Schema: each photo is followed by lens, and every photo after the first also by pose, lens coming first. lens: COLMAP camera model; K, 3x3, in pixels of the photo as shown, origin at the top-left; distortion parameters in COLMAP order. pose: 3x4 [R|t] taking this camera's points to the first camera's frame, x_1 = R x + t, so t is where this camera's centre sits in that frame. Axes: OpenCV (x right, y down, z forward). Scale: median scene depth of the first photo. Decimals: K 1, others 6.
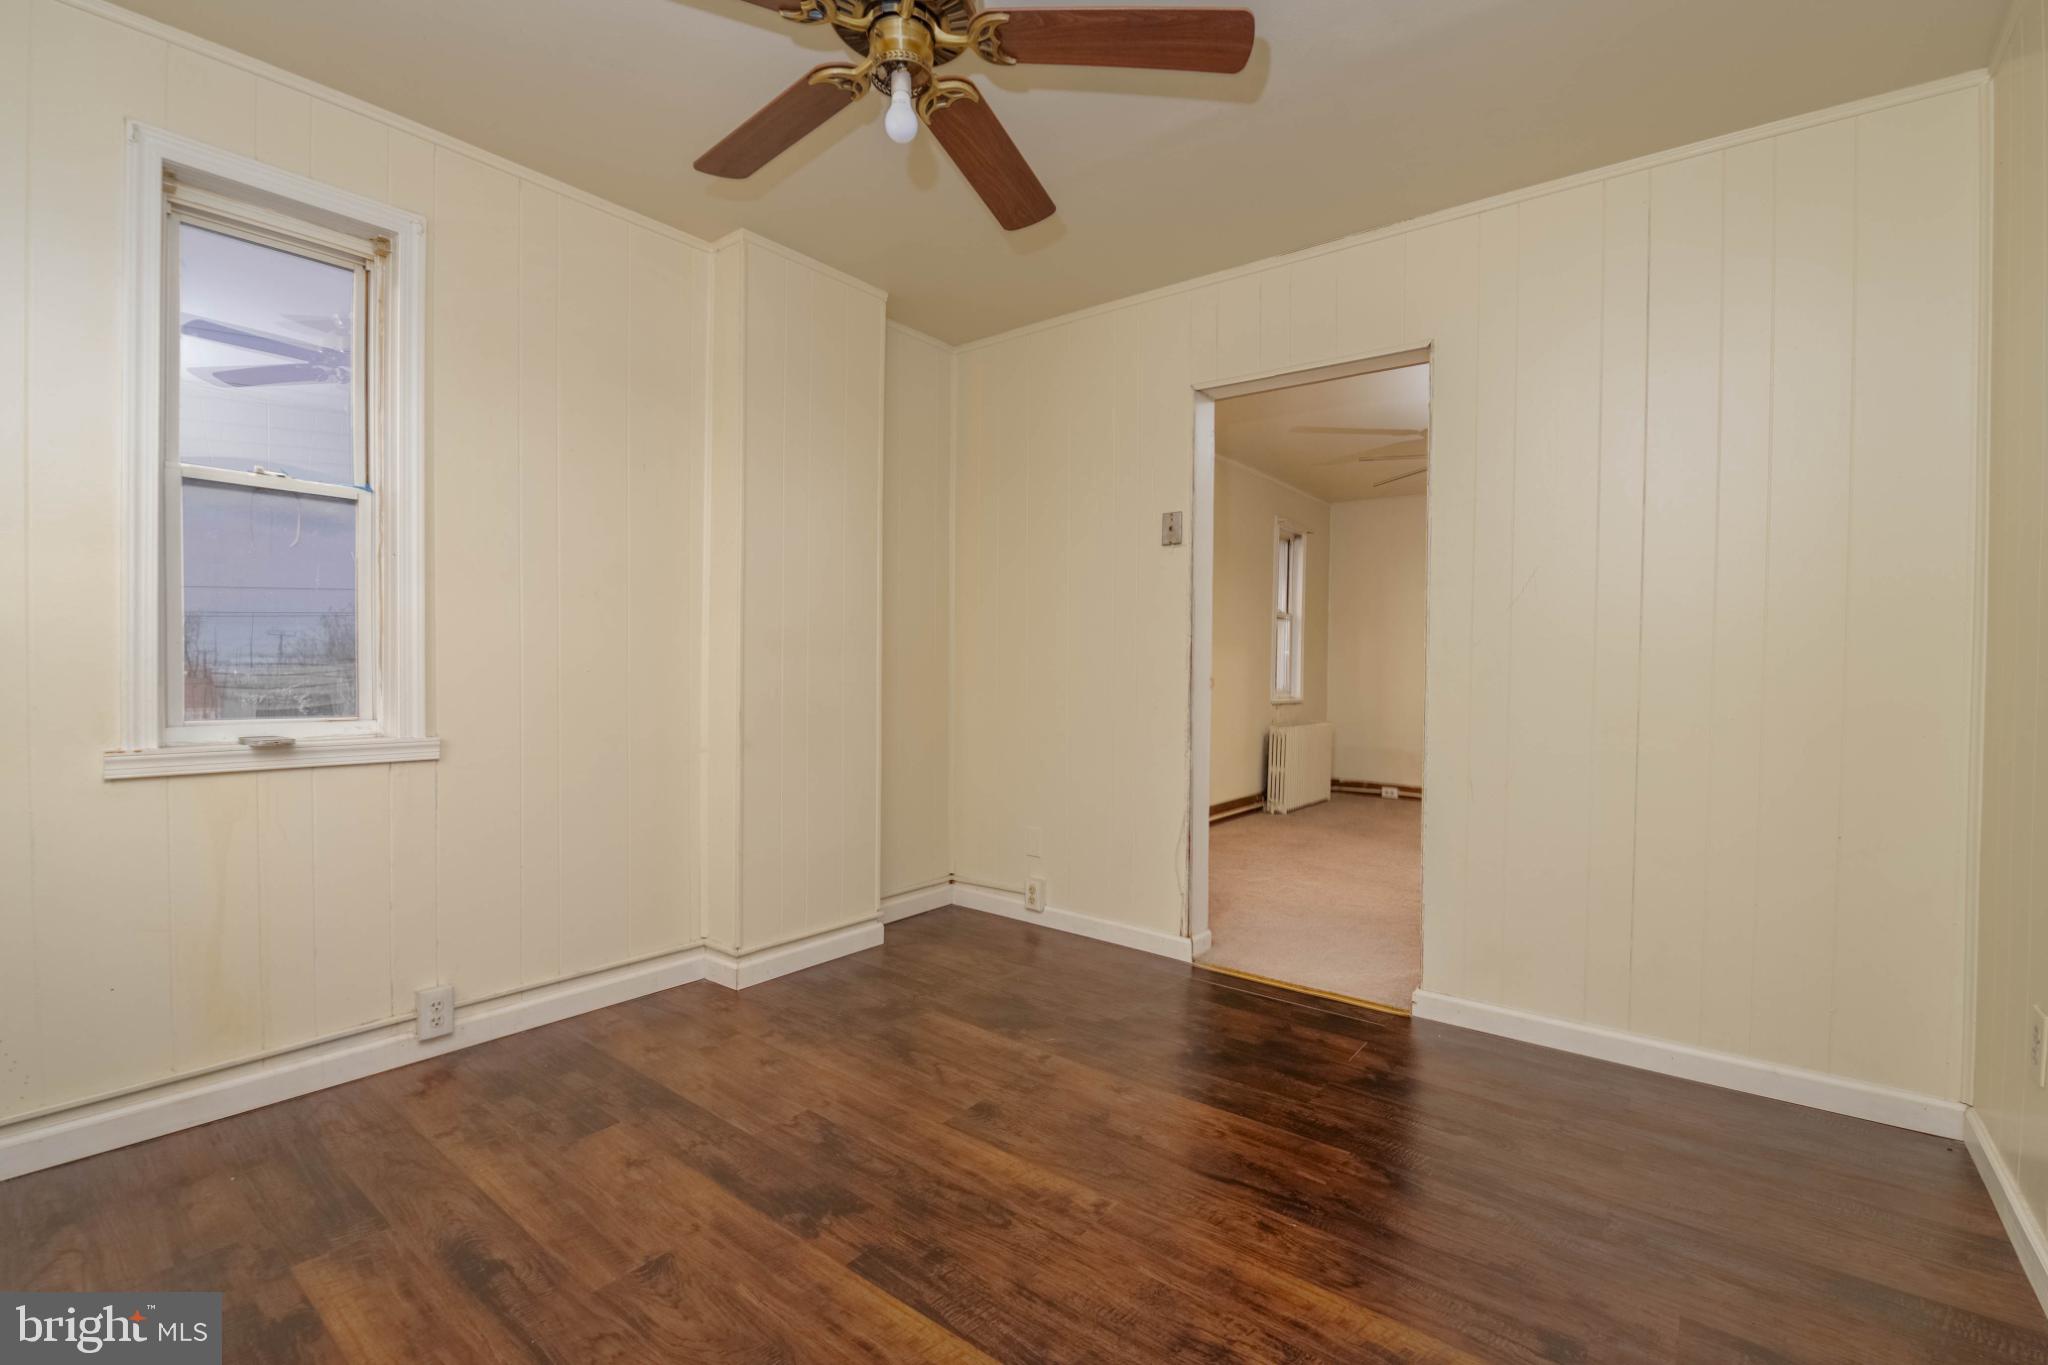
lens RADIAL K [[879.9, 0, 1035.1], [0, 879.9, 685.3], [0, 0, 1]] dist [-0.004244, -0.007456]
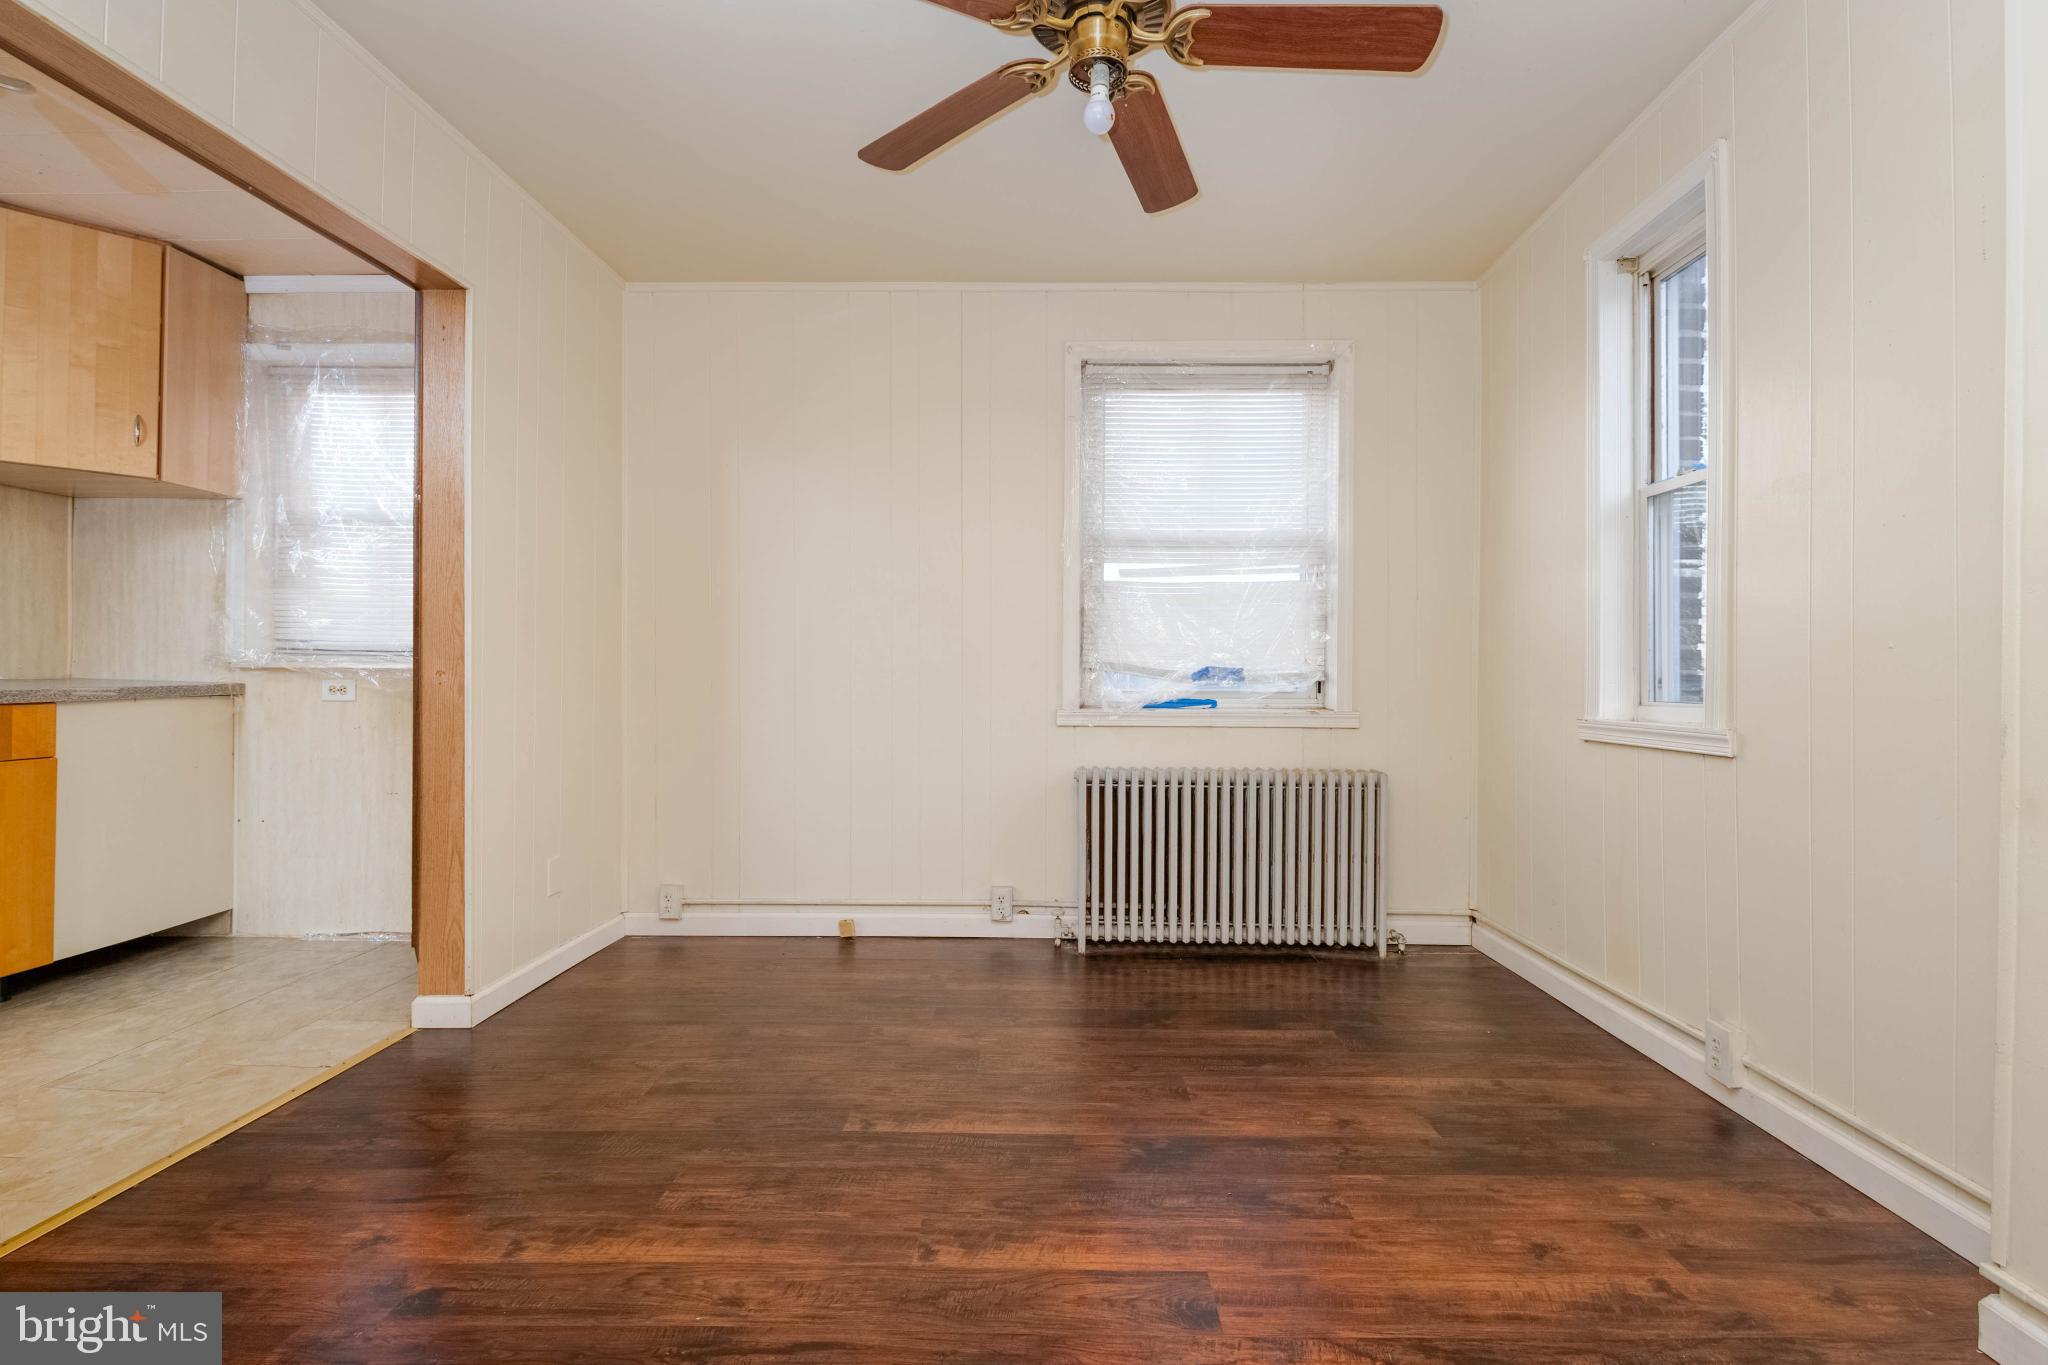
lens RADIAL K [[969.7, 0, 1033.7], [0, 969.7, 686.7], [0, 0, 1]] dist [-0.000850, -0.000077]
pose [[-0.802362, -0.007829, -0.596787, 0.531573], [-0.021472, 0.999645, 0.015755, 0.021398], [0.596452, 0.025456, -0.802245, 1.713195]]
